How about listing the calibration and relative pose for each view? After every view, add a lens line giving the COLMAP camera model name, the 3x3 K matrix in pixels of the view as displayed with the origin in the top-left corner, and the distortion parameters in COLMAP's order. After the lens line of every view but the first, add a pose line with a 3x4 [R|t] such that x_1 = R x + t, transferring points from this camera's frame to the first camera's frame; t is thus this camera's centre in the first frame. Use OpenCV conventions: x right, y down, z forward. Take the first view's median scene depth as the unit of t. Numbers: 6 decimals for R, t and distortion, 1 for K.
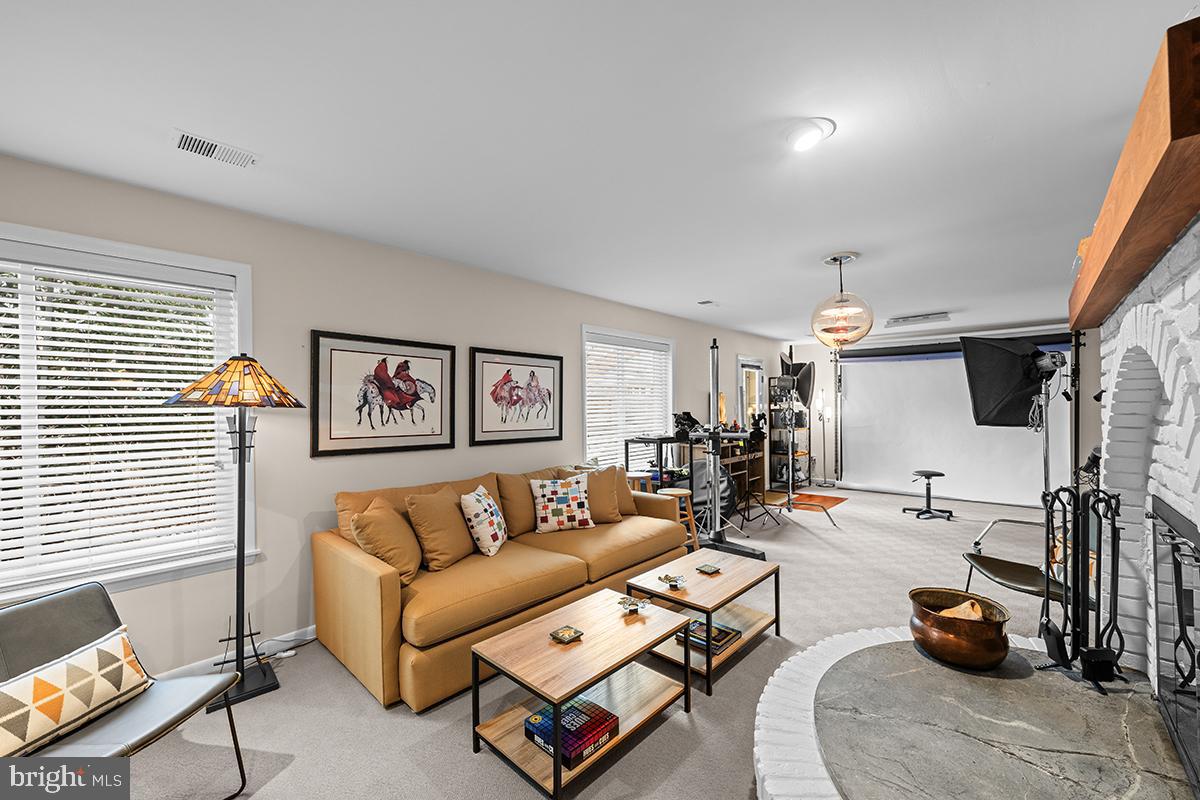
lens RADIAL K [[470.0, 0, 609.4], [0, 470.0, 405.8], [0, 0, 1]] dist [0.000022, -0.000041]
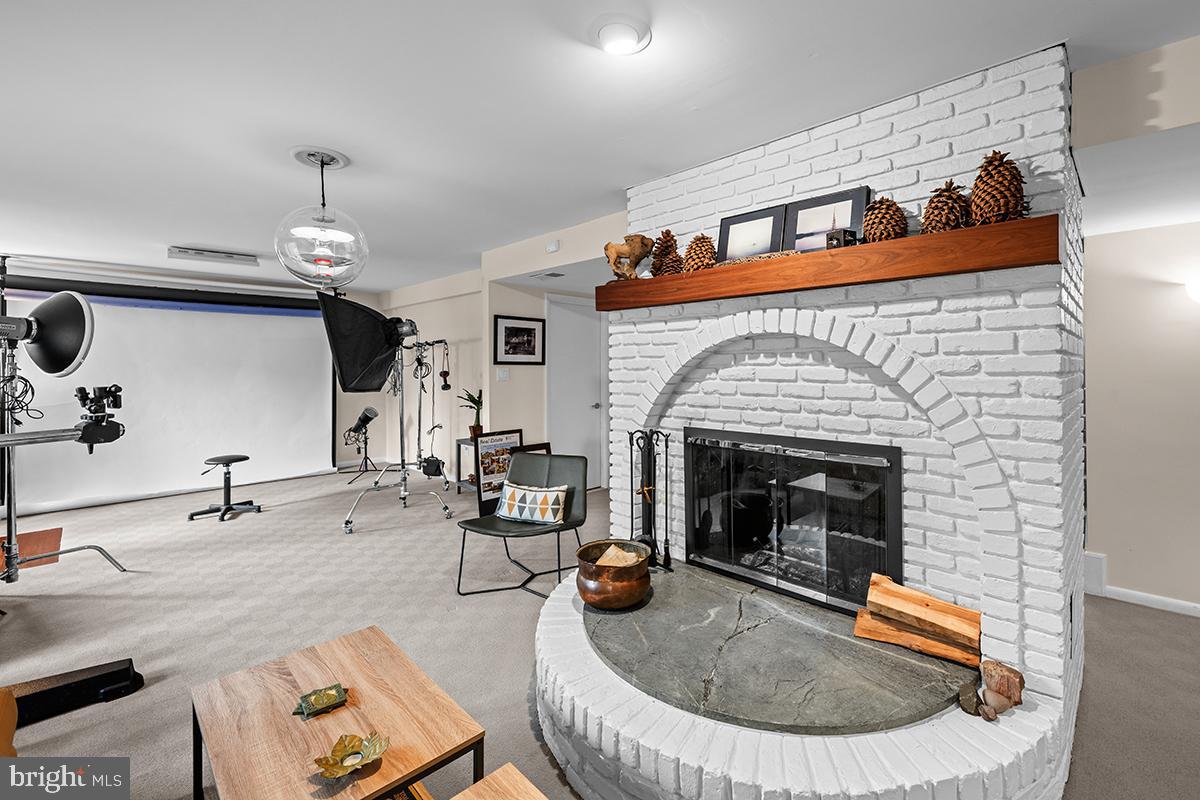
lens RADIAL K [[537.1, 0, 602.2], [0, 537.1, 366.9], [0, 0, 1]] dist [0.000775, 0.000167]
pose [[0.033979, 0.006438, 0.999402, -0.279045], [0.004270, 0.999969, -0.006587, 0.002035], [-0.999413, 0.004491, 0.033950, 0.551482]]
